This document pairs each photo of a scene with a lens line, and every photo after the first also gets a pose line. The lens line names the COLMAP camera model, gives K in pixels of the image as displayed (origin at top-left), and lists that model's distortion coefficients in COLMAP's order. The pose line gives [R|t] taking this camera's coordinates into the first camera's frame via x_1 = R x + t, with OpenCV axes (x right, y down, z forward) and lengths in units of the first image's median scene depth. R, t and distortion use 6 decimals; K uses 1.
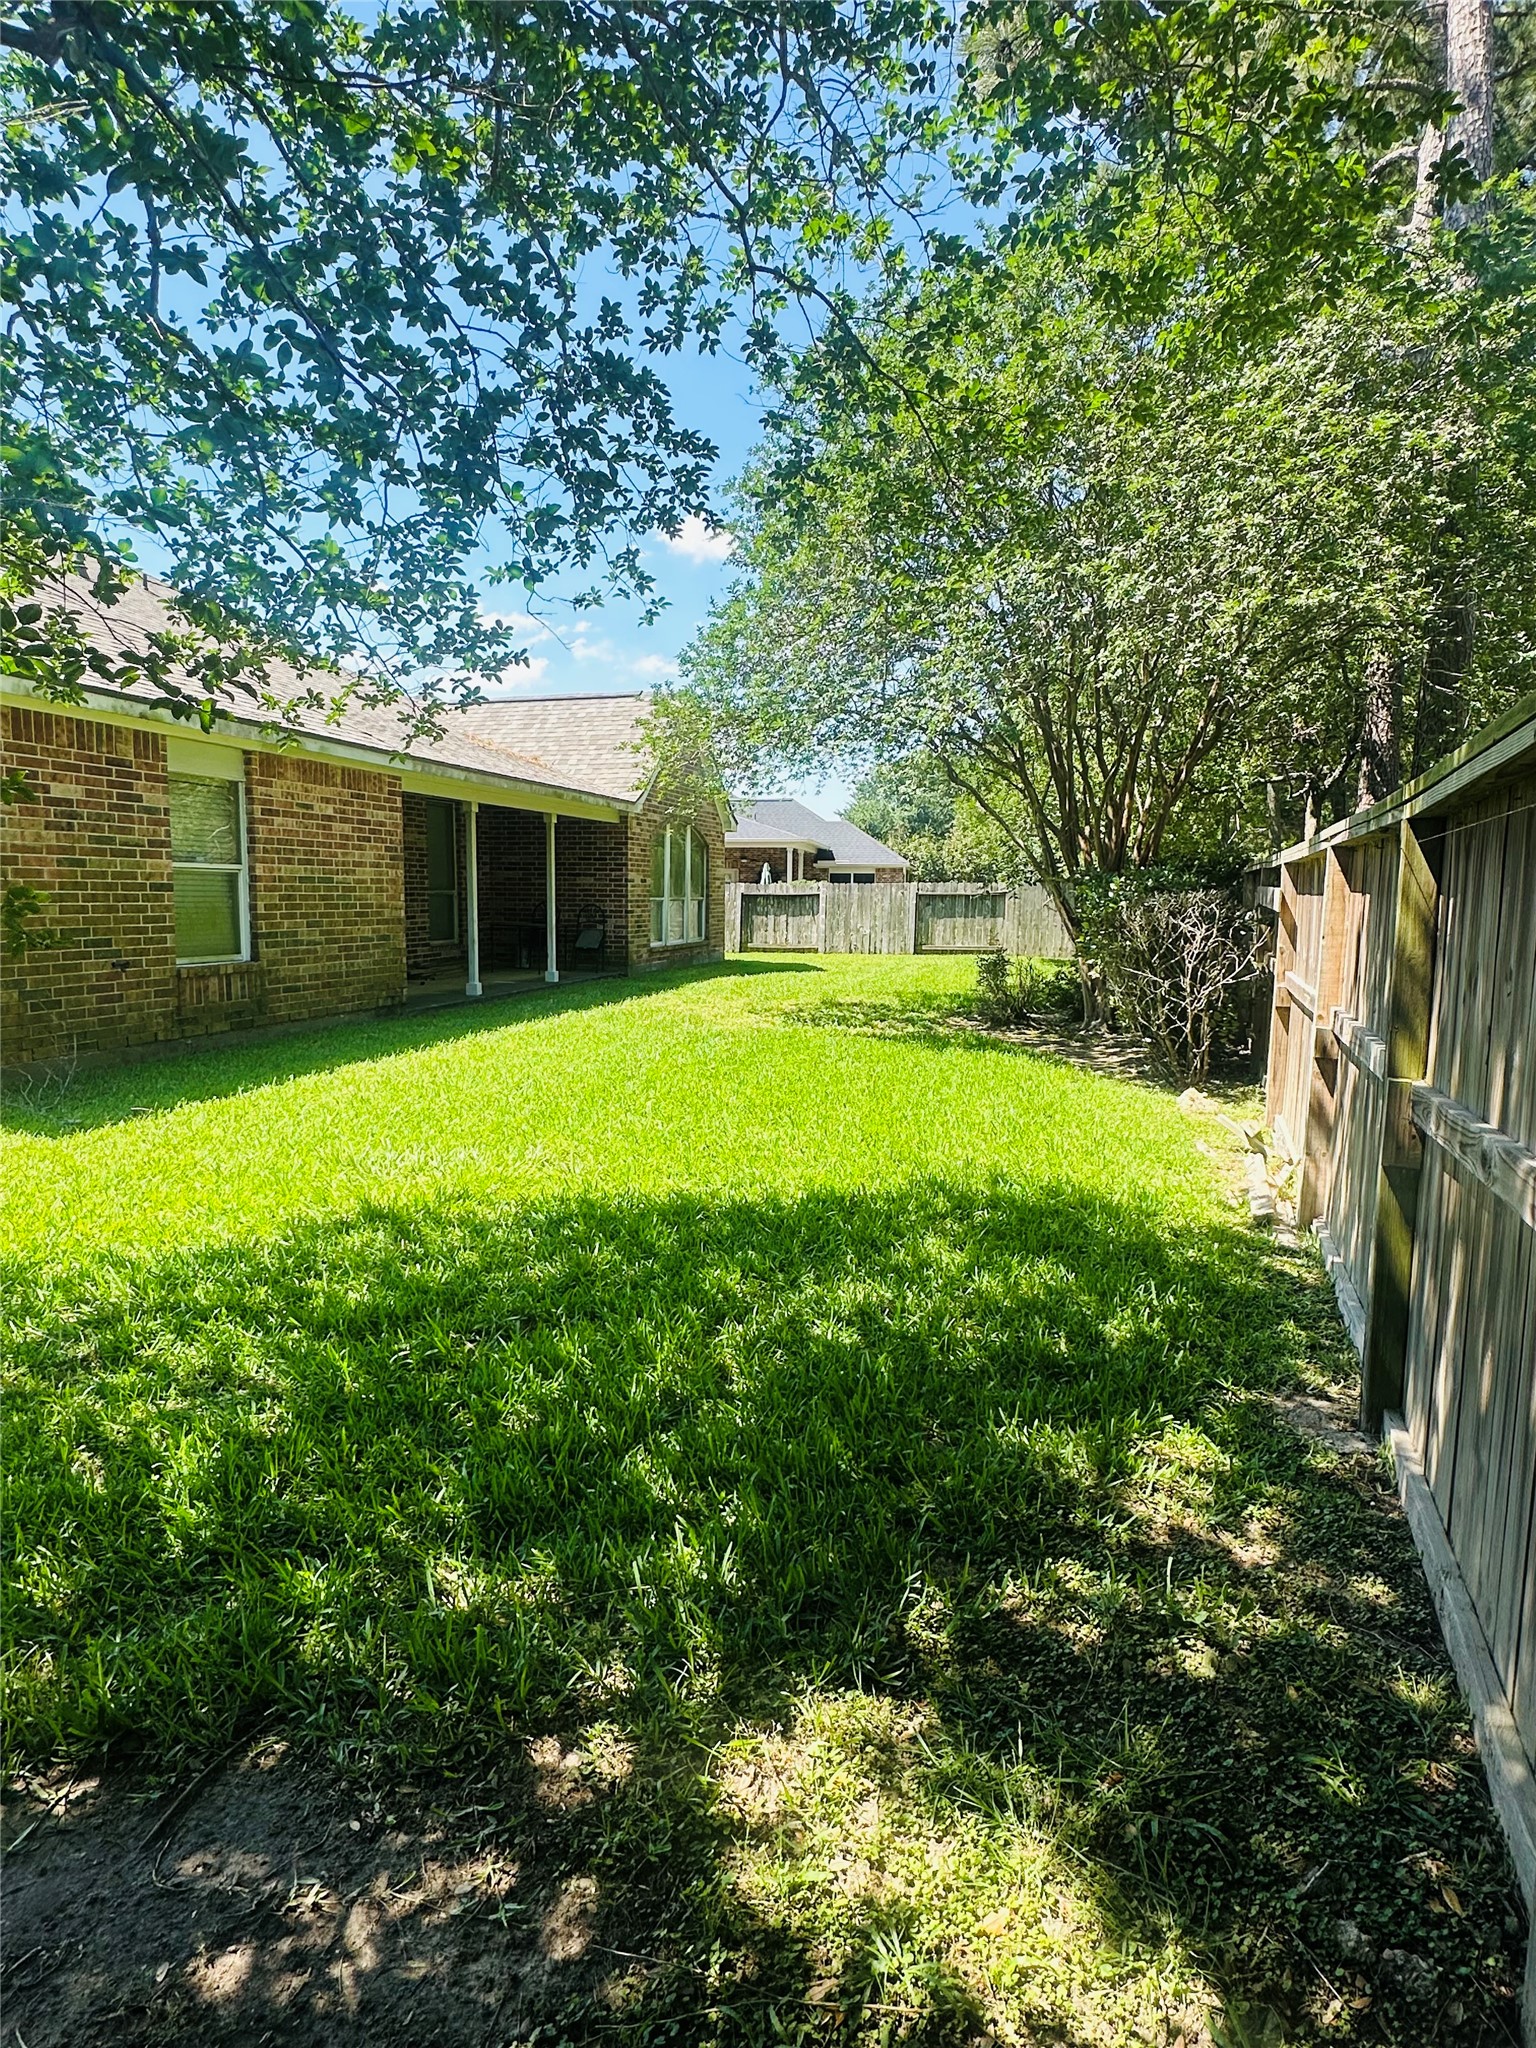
lens RADIAL K [[1109.1, 0, 768.0], [0, 1109.1, 1024.0], [0, 0, 1]] dist [-0.004959, -0.000984]
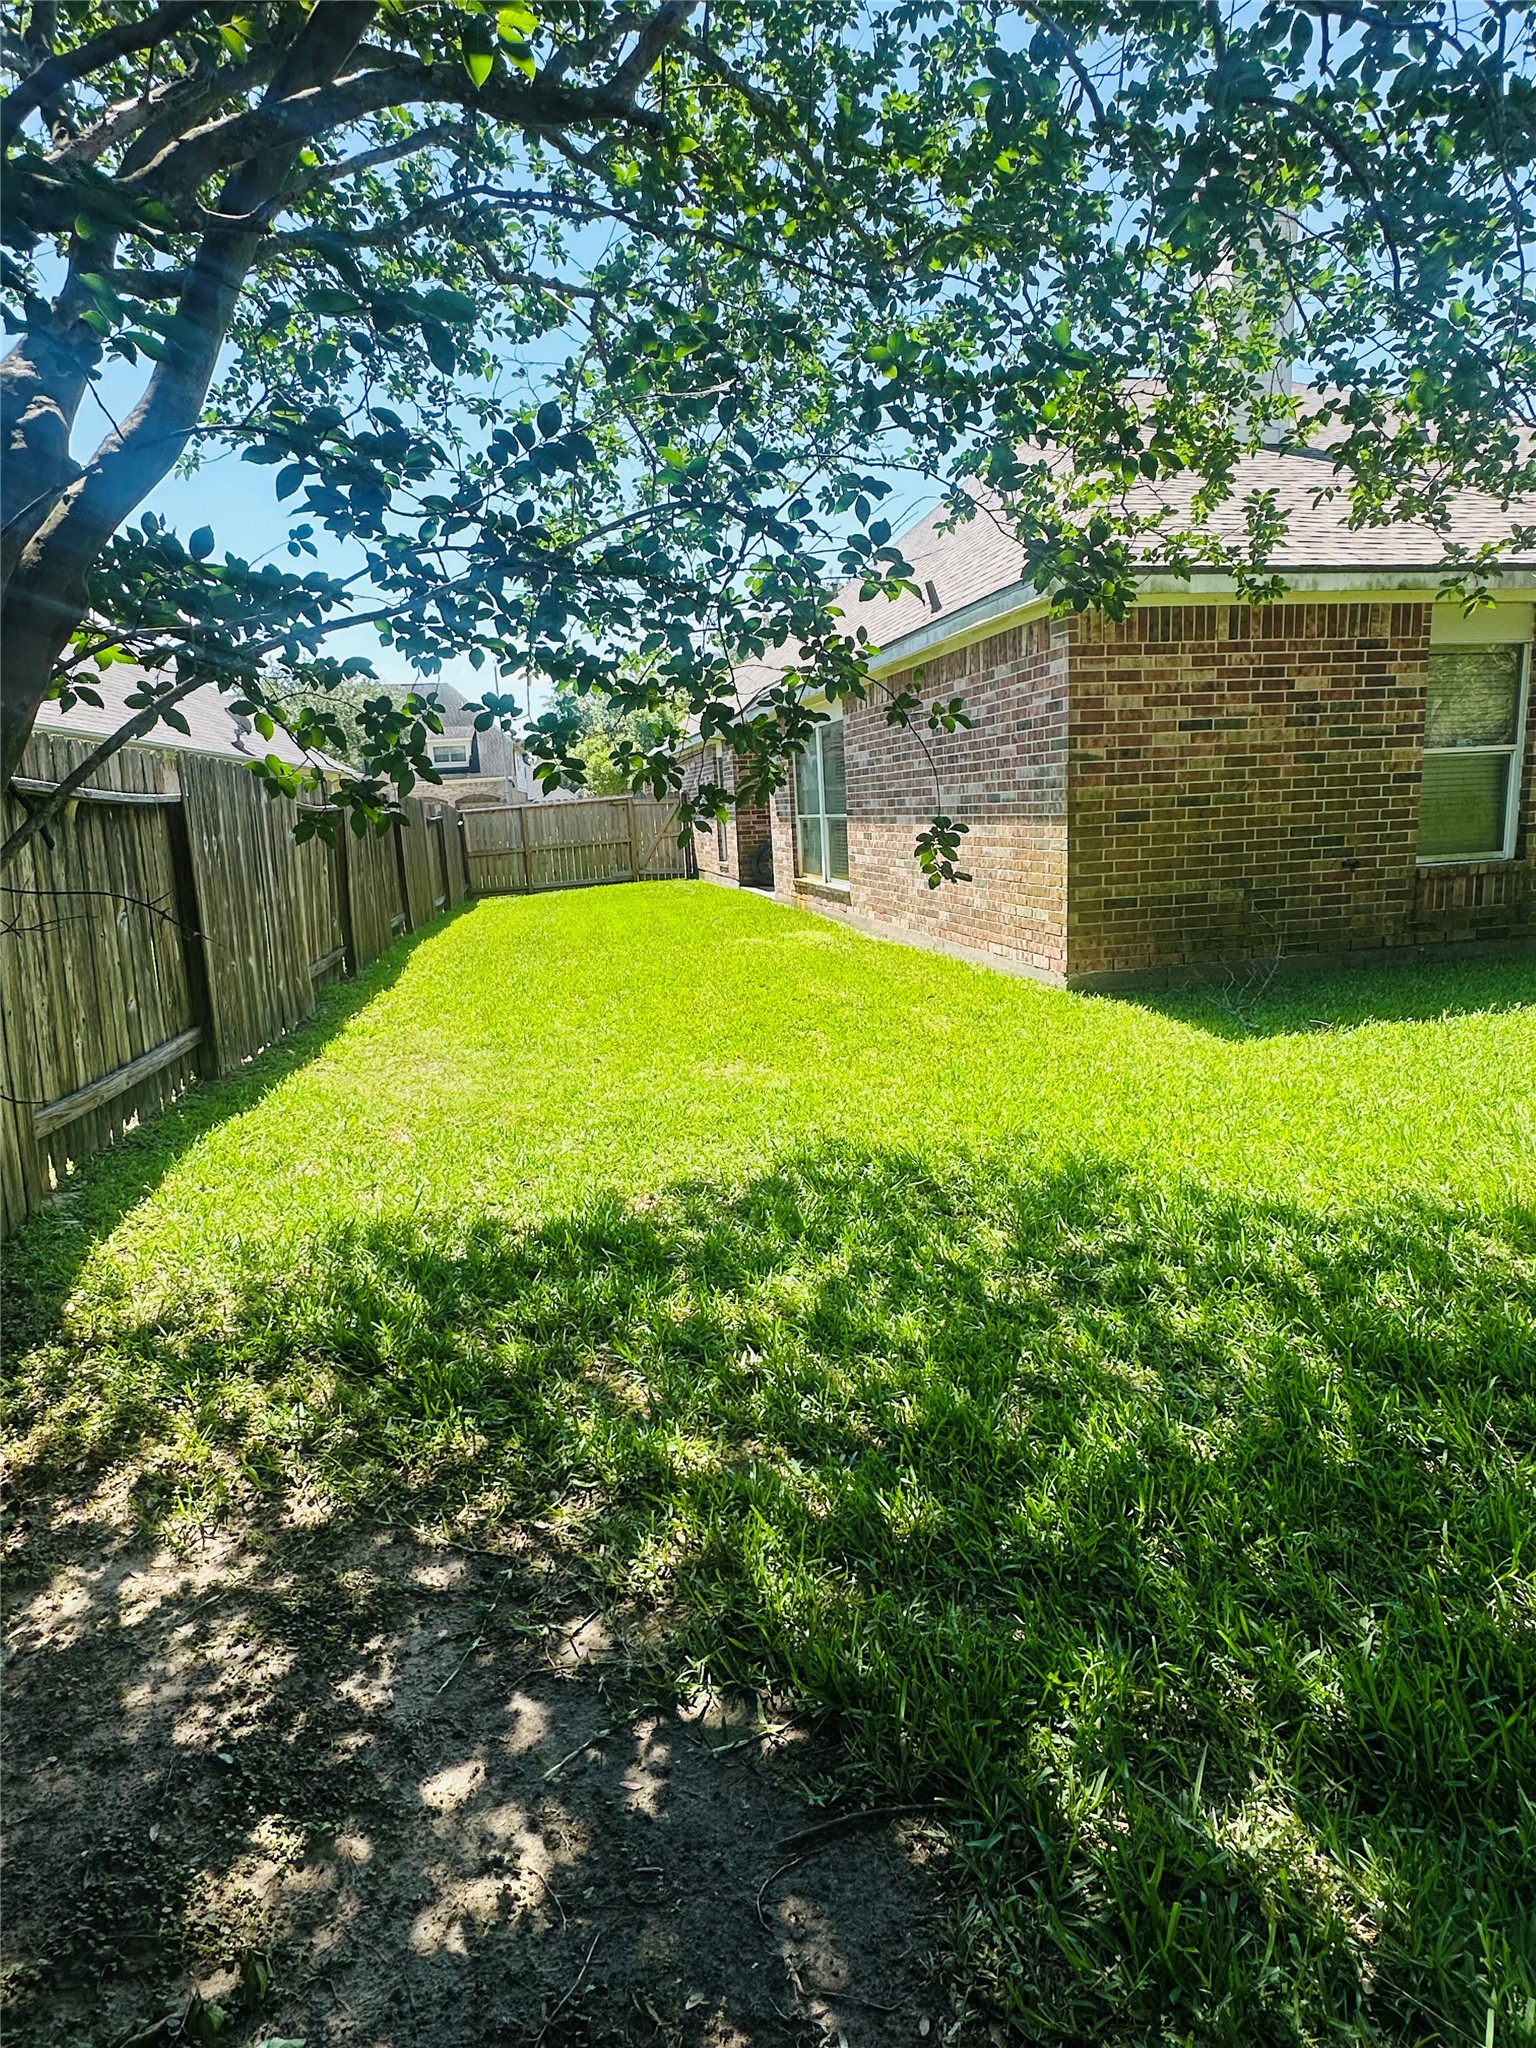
lens RADIAL K [[1108.7, 0, 766.6], [0, 1108.7, 1013.6], [0, 0, 1]] dist [-0.001499, 0.000110]
pose [[0.461479, 0.131889, -0.877293, 0.026077], [-0.049400, 0.991173, 0.123024, -0.014187], [0.885775, -0.013435, 0.463921, 0.087841]]
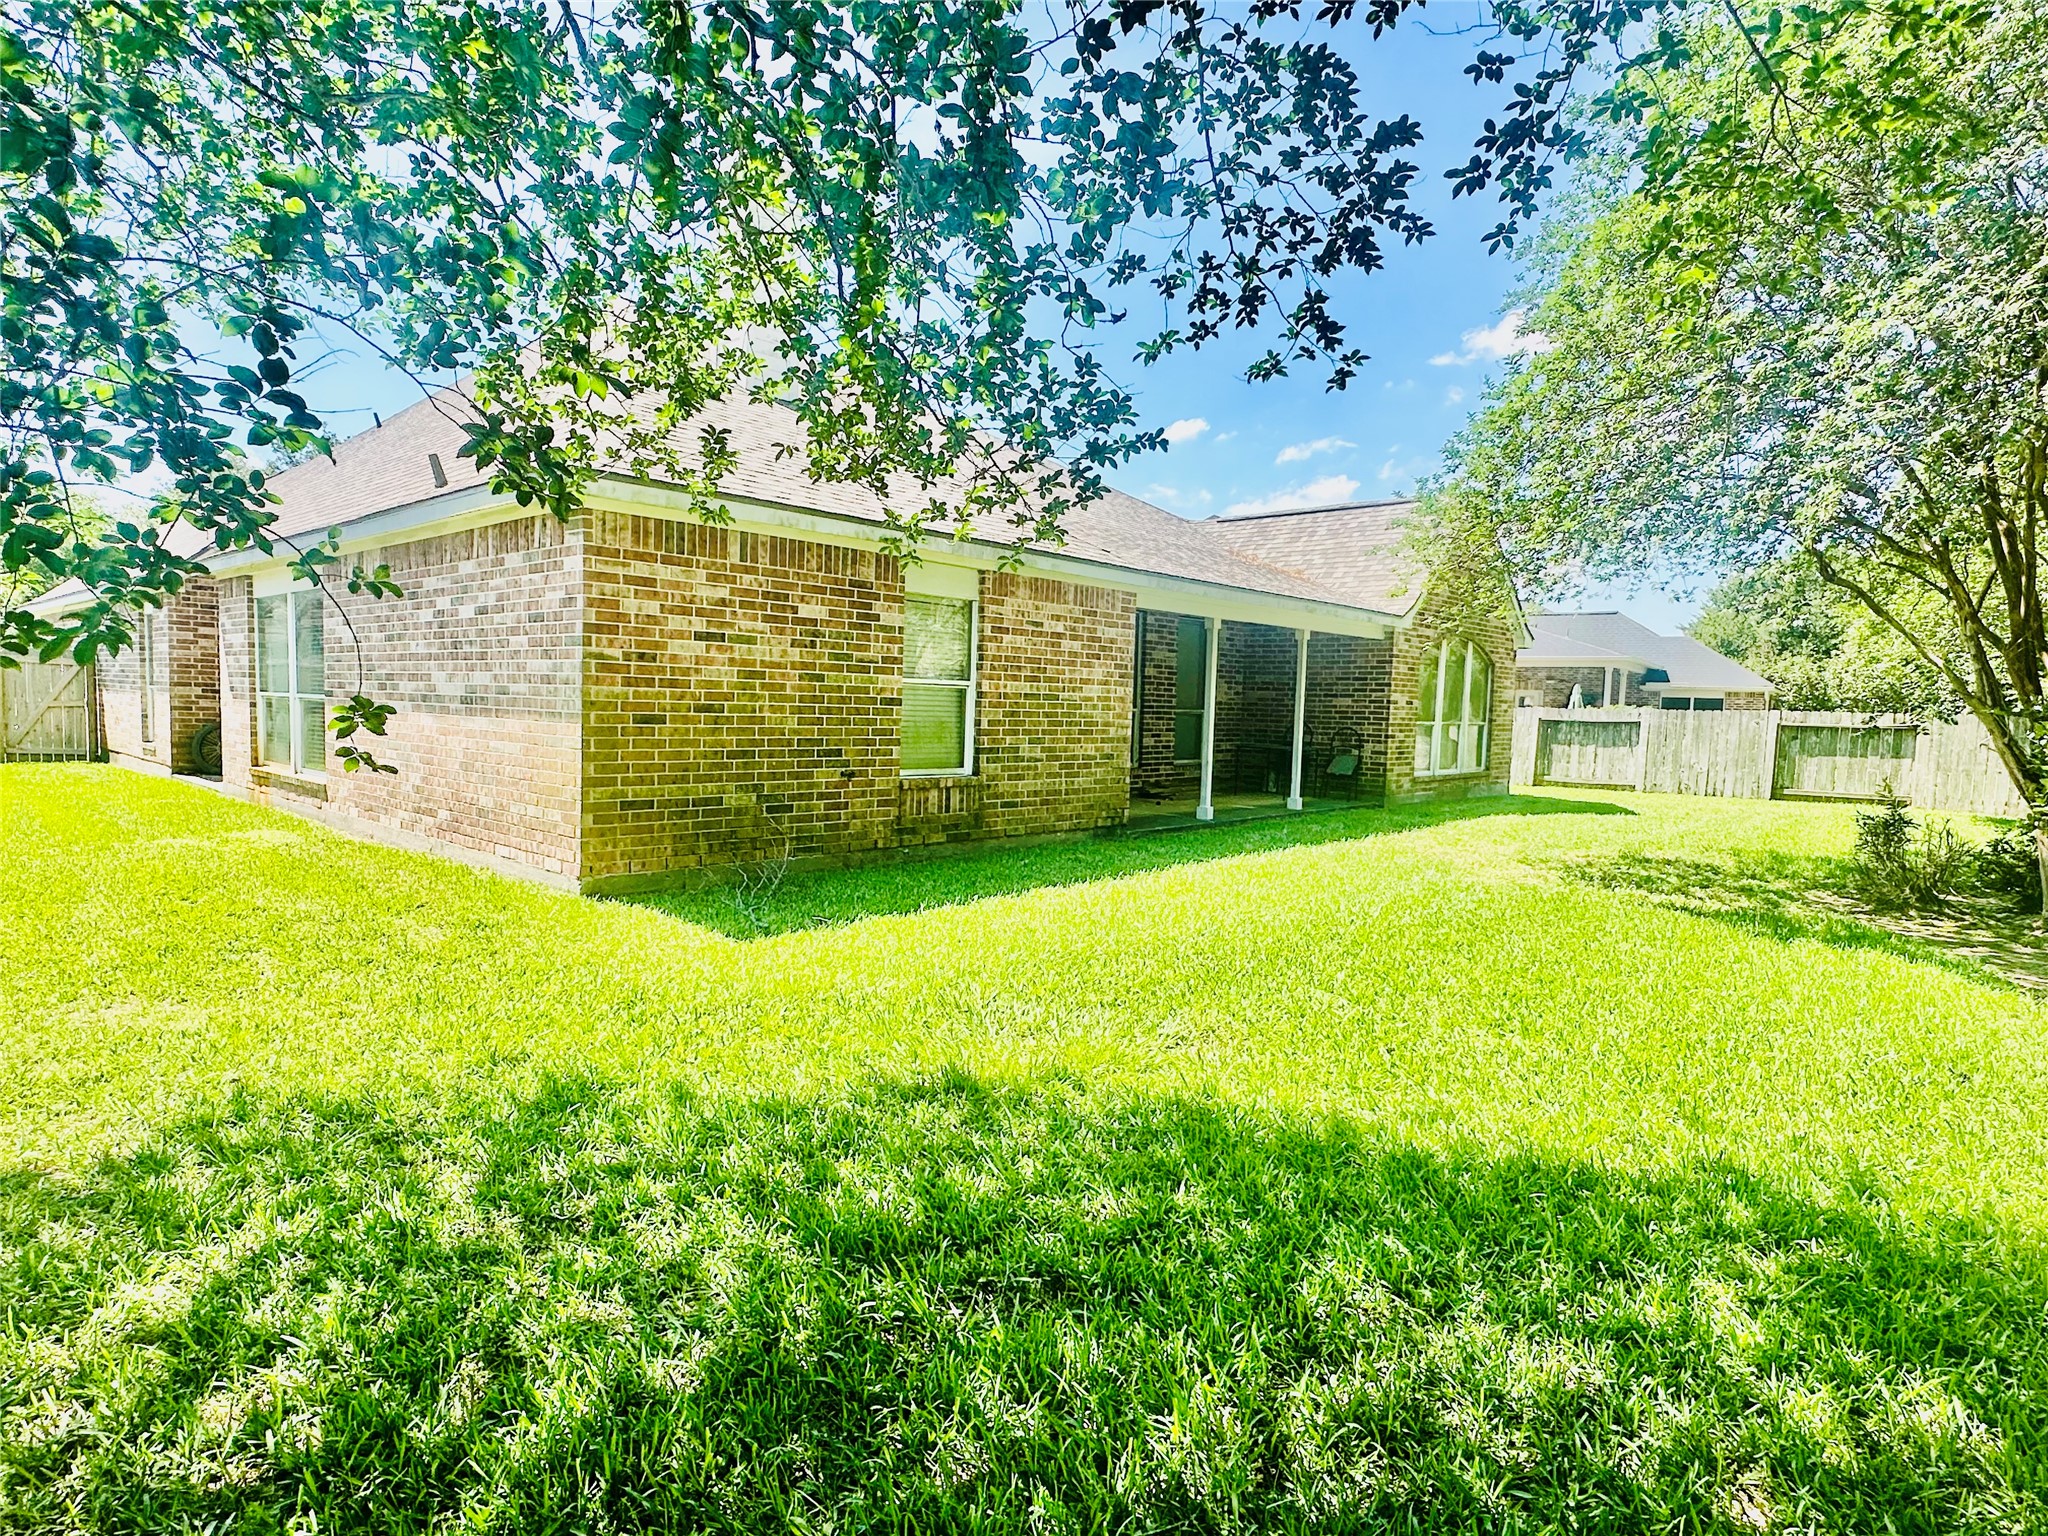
lens RADIAL K [[1108.7, 0, 1019.7], [0, 1108.7, 773.6], [0, 0, 1]] dist [-0.001499, 0.000110]
pose [[0.888942, 0.047309, -0.455570, 0.032265], [-0.075111, 0.996243, -0.043108, -0.015839], [0.451819, 0.072539, 0.889156, 0.102957]]
